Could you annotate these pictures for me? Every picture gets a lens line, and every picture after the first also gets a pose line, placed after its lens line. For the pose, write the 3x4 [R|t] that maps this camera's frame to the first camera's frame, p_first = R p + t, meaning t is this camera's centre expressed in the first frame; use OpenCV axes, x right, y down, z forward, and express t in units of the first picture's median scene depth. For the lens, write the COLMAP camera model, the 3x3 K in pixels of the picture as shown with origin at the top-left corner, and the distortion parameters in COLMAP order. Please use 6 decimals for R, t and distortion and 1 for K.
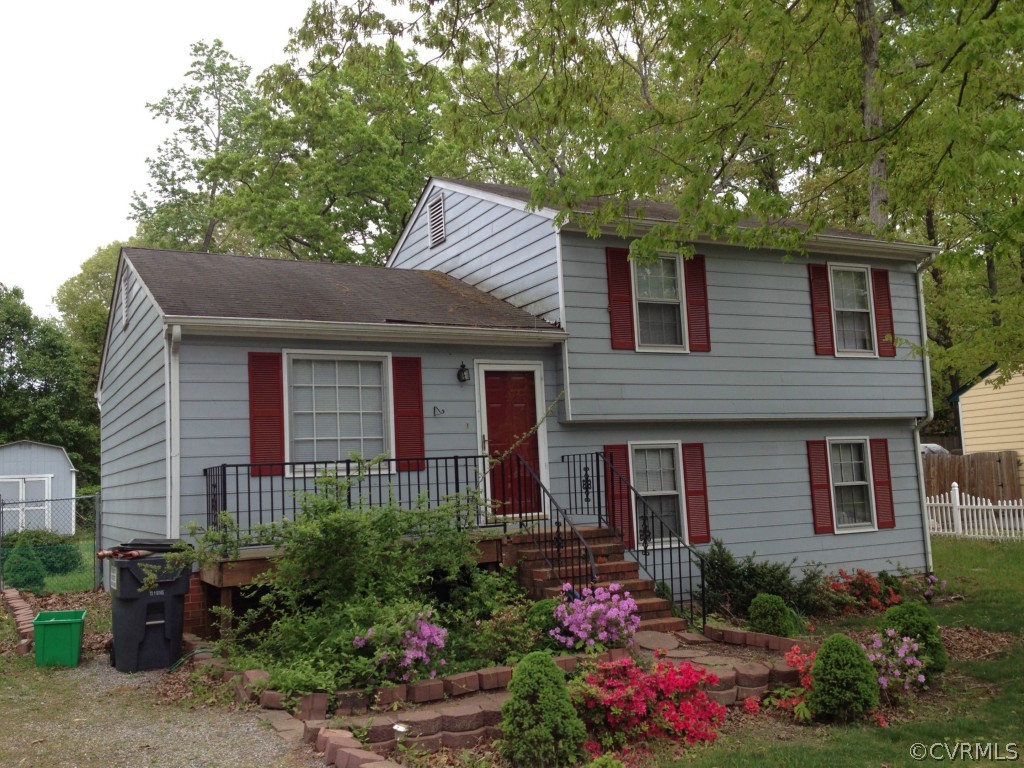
lens RADIAL K [[984.9, 0, 512.0], [0, 984.9, 384.0], [0, 0, 1]] dist [0.001743, -0.003622]
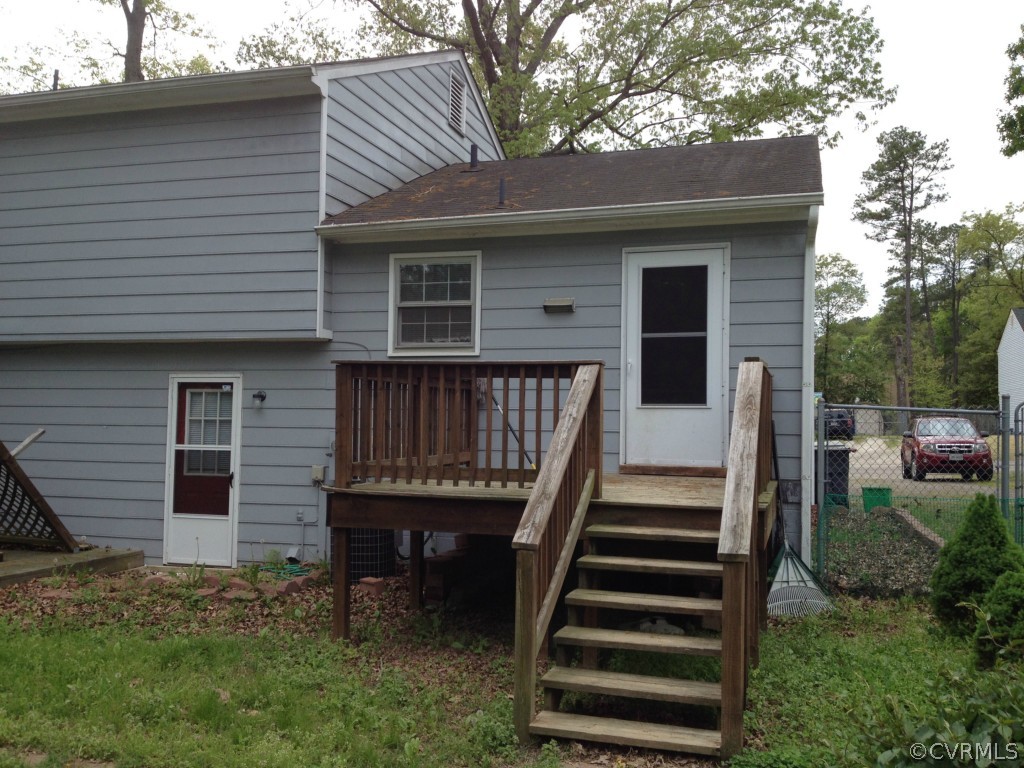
lens RADIAL K [[984.9, 0, 512.0], [0, 984.9, 384.0], [0, 0, 1]] dist [0.001743, -0.003622]
pose [[0.740614, 0.041554, -0.670644, 0.452149], [0.023806, 0.995837, 0.087993, 0.007257], [0.671508, -0.081134, 0.736542, 0.392007]]
